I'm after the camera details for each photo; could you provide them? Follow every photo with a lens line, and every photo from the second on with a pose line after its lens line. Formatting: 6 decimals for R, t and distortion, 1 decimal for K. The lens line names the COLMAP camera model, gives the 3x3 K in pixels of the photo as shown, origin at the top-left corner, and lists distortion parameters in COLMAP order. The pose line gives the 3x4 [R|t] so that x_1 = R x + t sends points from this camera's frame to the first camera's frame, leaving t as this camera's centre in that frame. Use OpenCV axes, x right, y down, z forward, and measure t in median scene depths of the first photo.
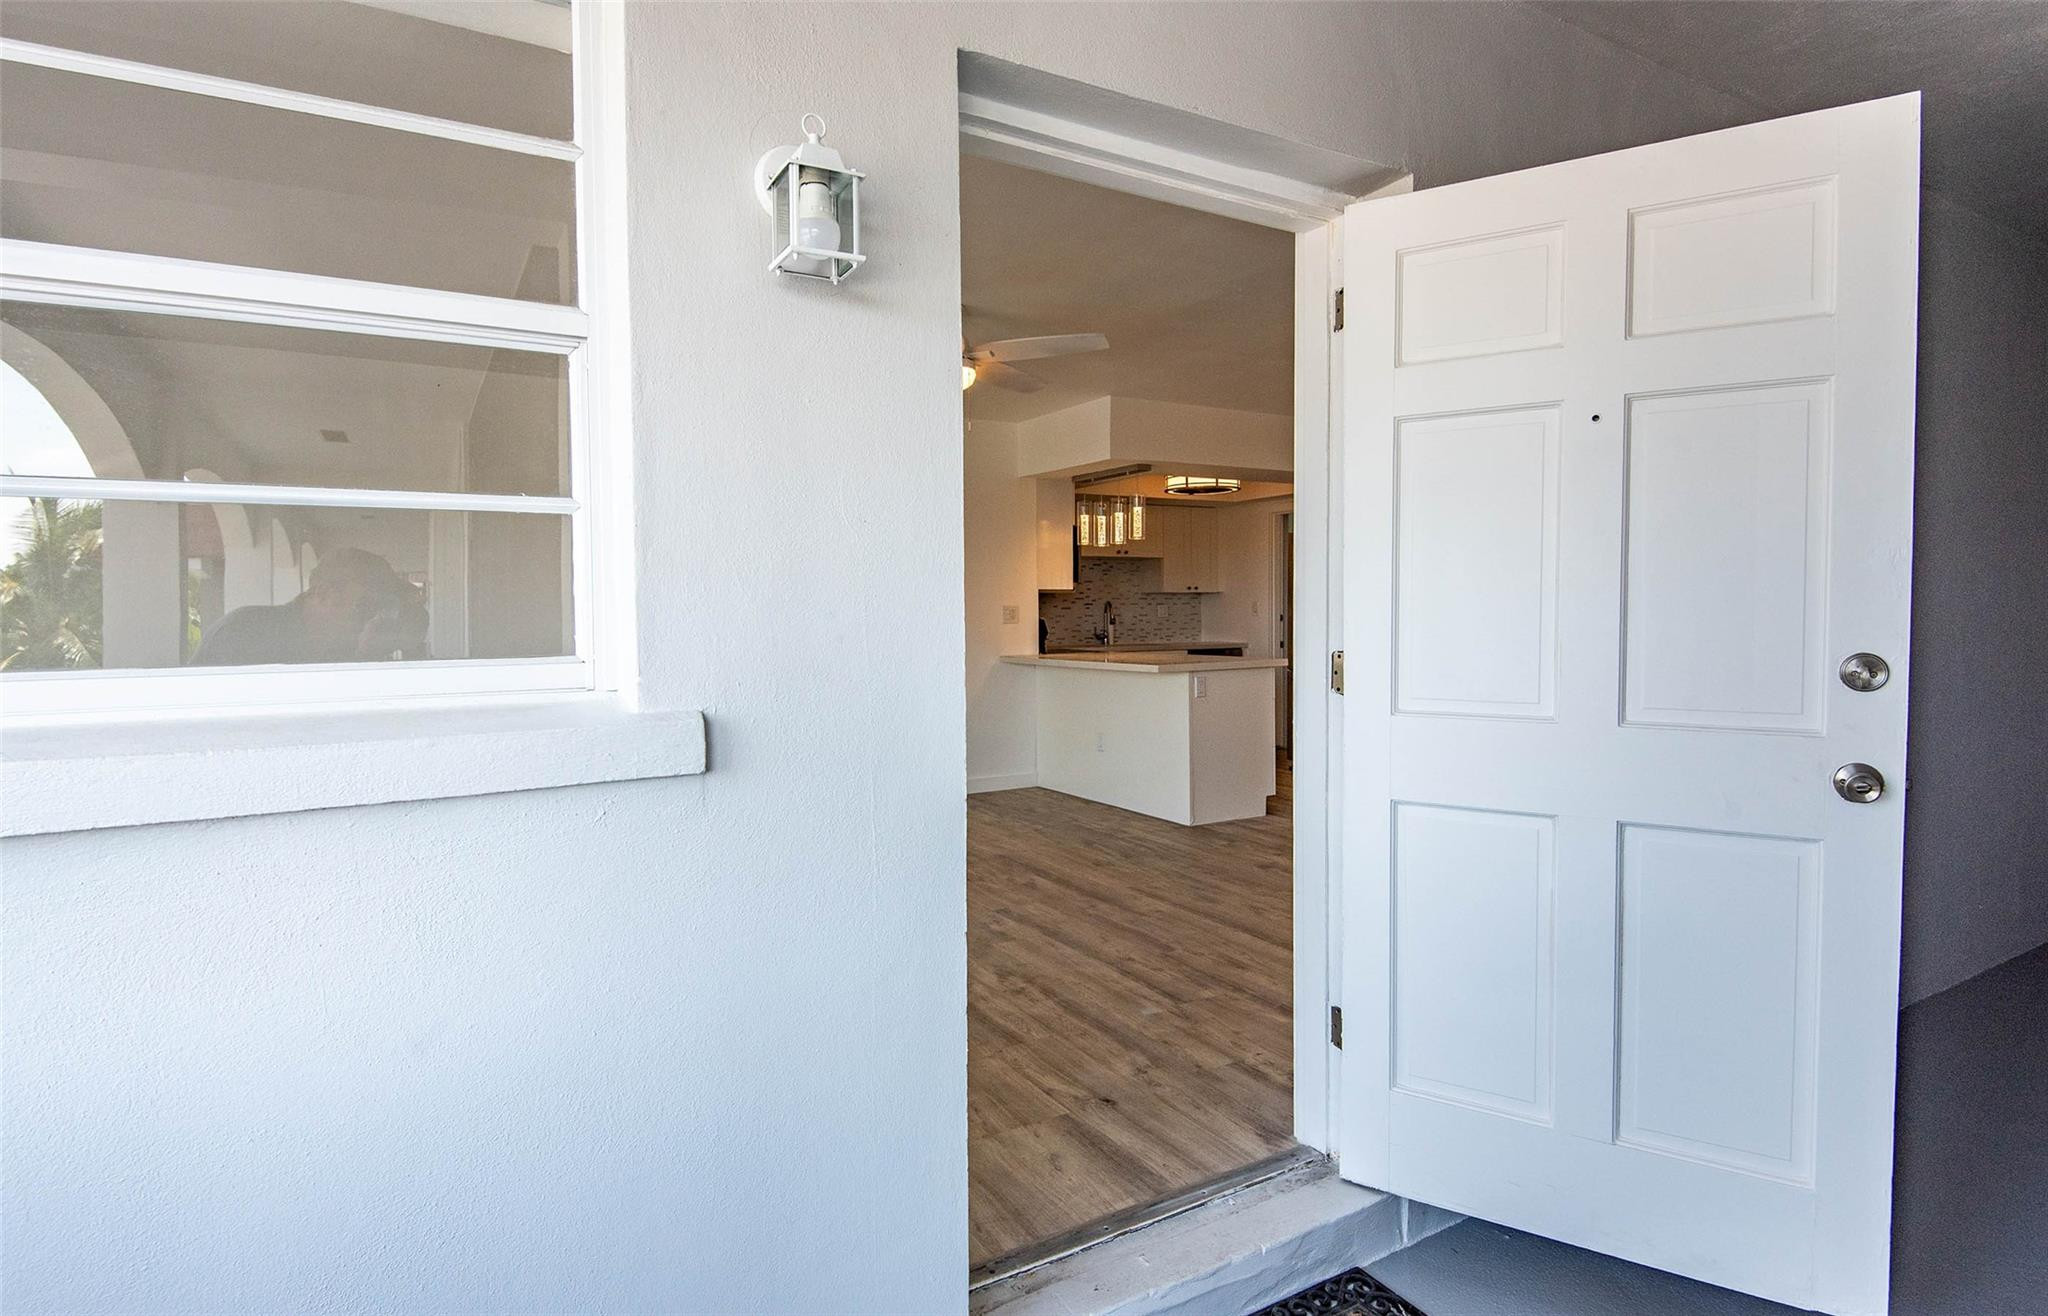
lens RADIAL K [[1051.3, 0, 1024.0], [0, 1051.3, 658.0], [0, 0, 1]] dist [0.000831, -0.013266]
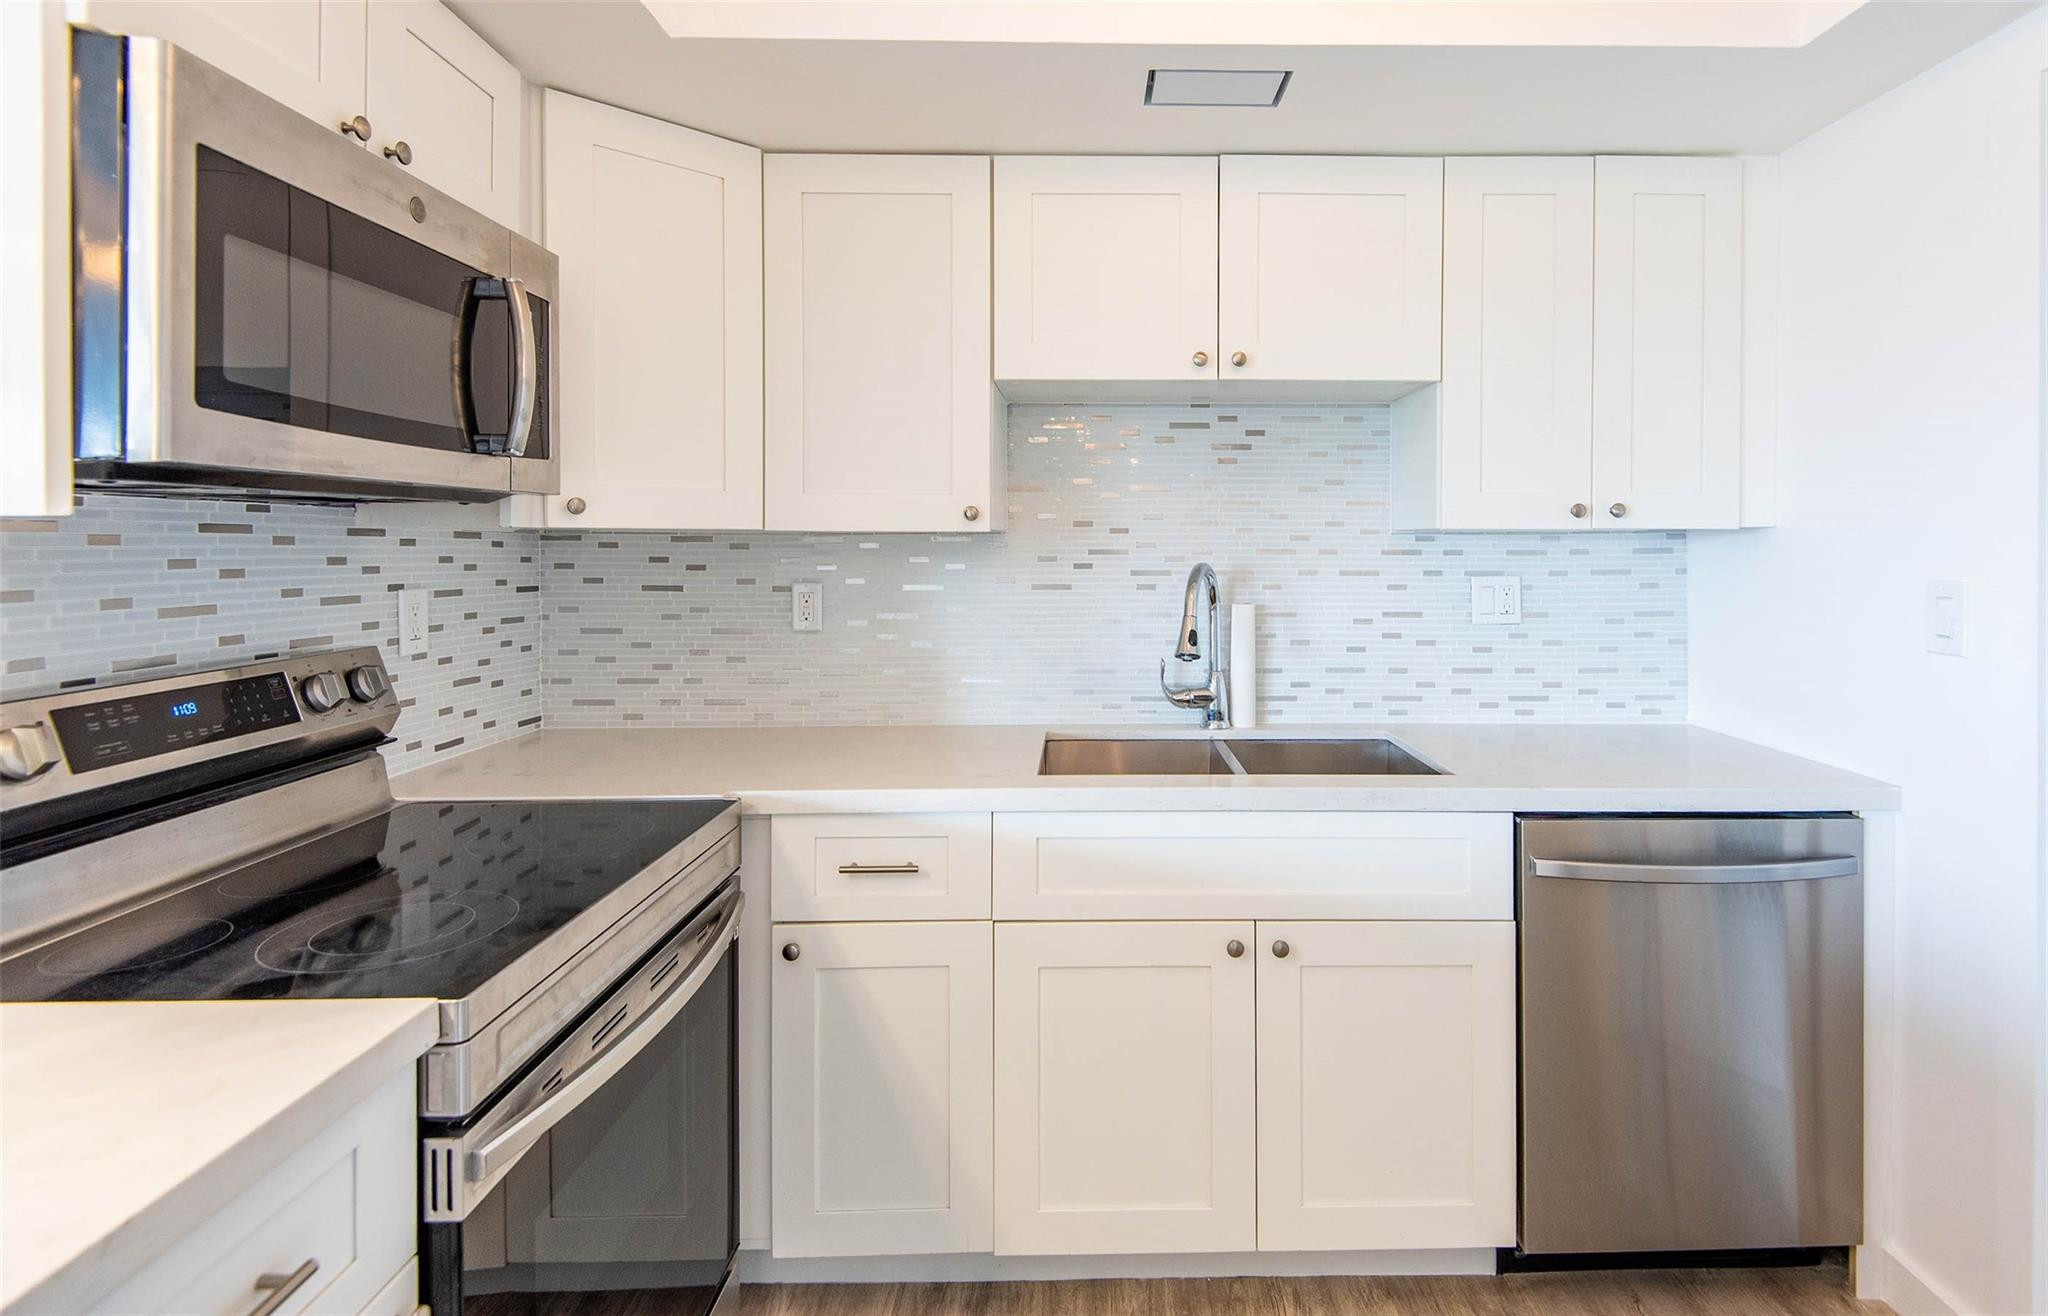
lens RADIAL K [[1040.5, 0, 1125.2], [0, 1040.5, 541.6], [0, 0, 1]] dist [0.038709, -0.000088]
pose [[0.876235, 0.009546, -0.481789, 0.363883], [-0.030004, 0.998945, -0.034776, -0.098293], [0.480948, 0.044928, 0.875597, 1.522271]]
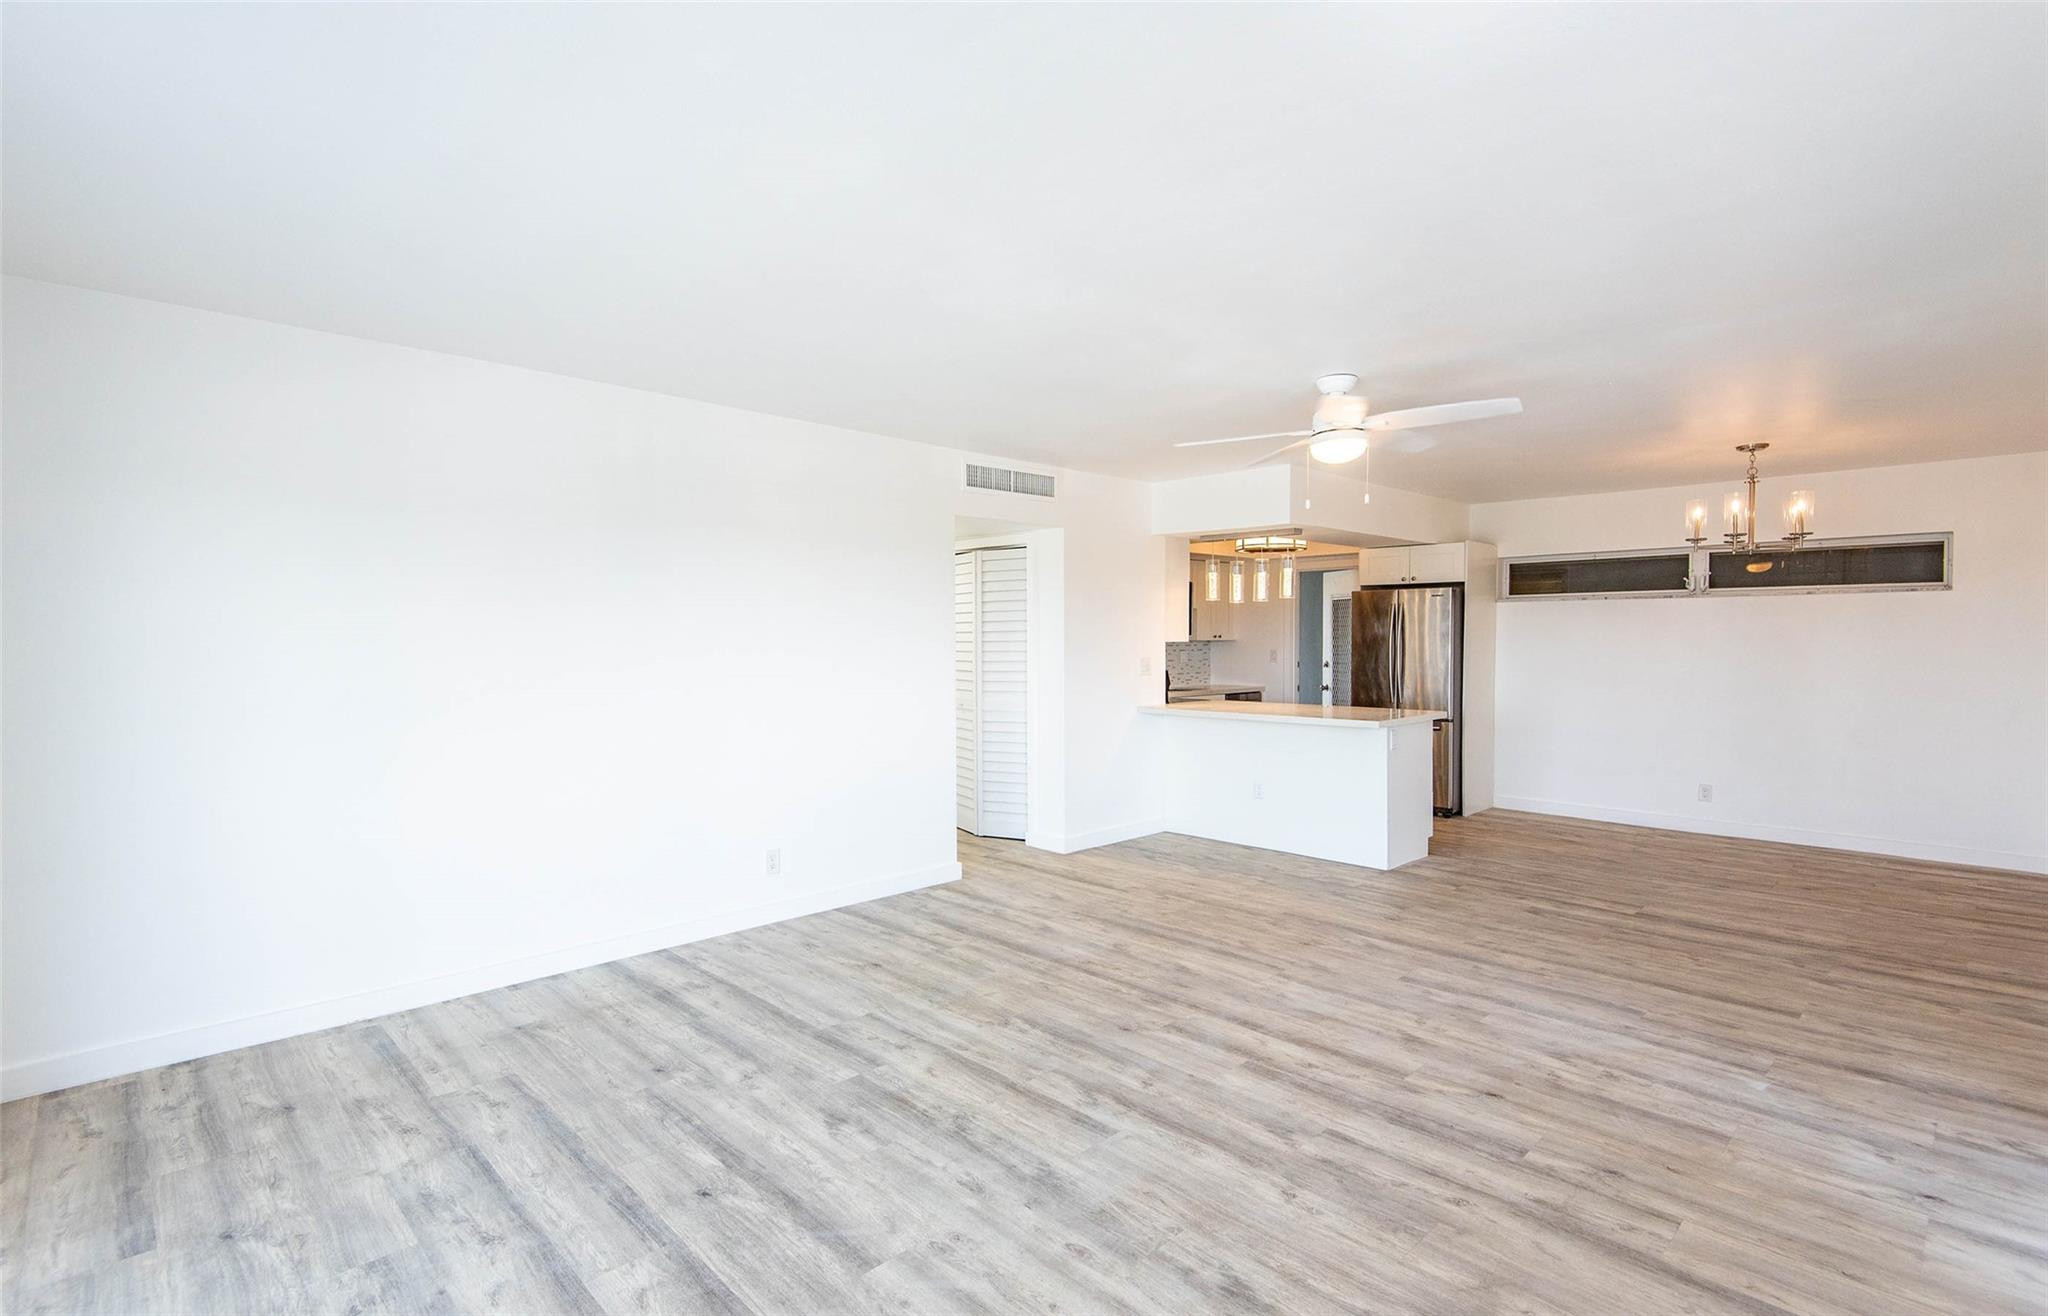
lens RADIAL K [[964.1, 0, 1026.9], [0, 964.1, 661.7], [0, 0, 1]] dist [0.037464, -0.026266]
pose [[0.968835, 0.001121, 0.247706, -0.562954], [0.003624, 0.999819, -0.018699, -0.045053], [-0.247682, 0.019014, 0.968655, 0.167164]]
